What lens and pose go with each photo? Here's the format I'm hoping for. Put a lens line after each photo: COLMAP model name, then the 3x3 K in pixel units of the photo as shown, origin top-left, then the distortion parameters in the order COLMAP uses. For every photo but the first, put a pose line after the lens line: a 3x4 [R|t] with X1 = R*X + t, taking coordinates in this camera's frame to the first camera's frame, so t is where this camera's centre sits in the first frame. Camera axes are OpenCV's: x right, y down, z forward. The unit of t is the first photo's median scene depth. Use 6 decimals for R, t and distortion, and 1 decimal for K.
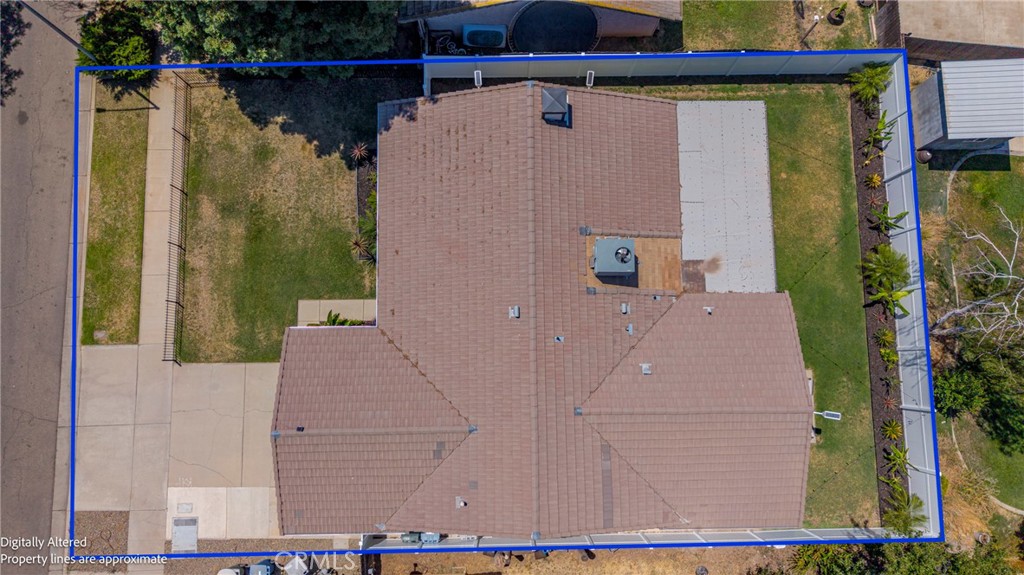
lens RADIAL K [[721.4, 0, 512.0], [0, 721.4, 287.5], [0, 0, 1]] dist [0.029481, -0.001498]
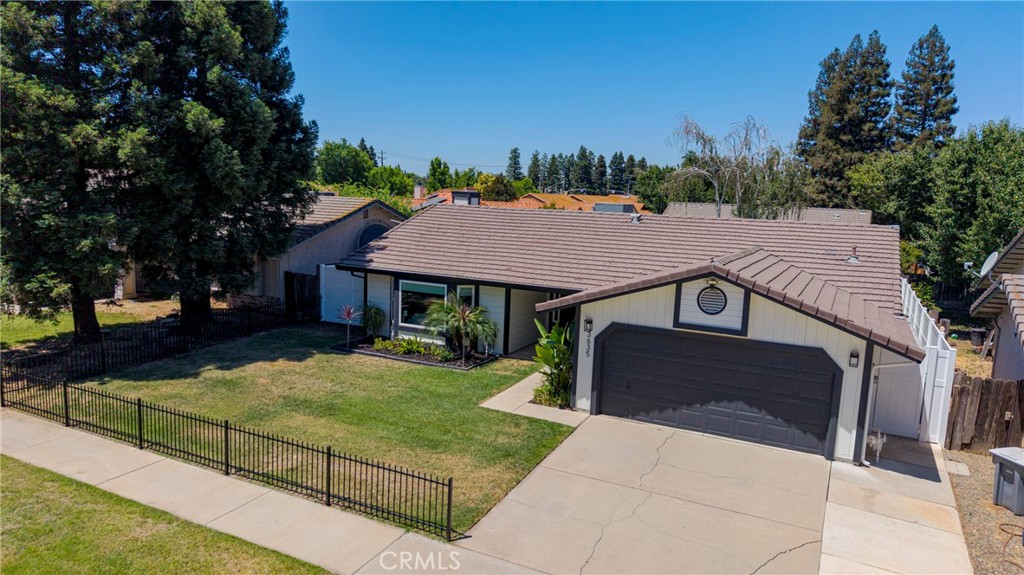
lens RADIAL K [[690.2, 0, 512.0], [0, 690.2, 287.5], [0, 0, 1]] dist [0.021926, -0.002012]
pose [[0.457296, -0.100912, 0.883571, -0.735258], [0.877856, 0.210197, -0.430332, 0.249283], [-0.142298, 0.972437, 0.184708, 0.788672]]
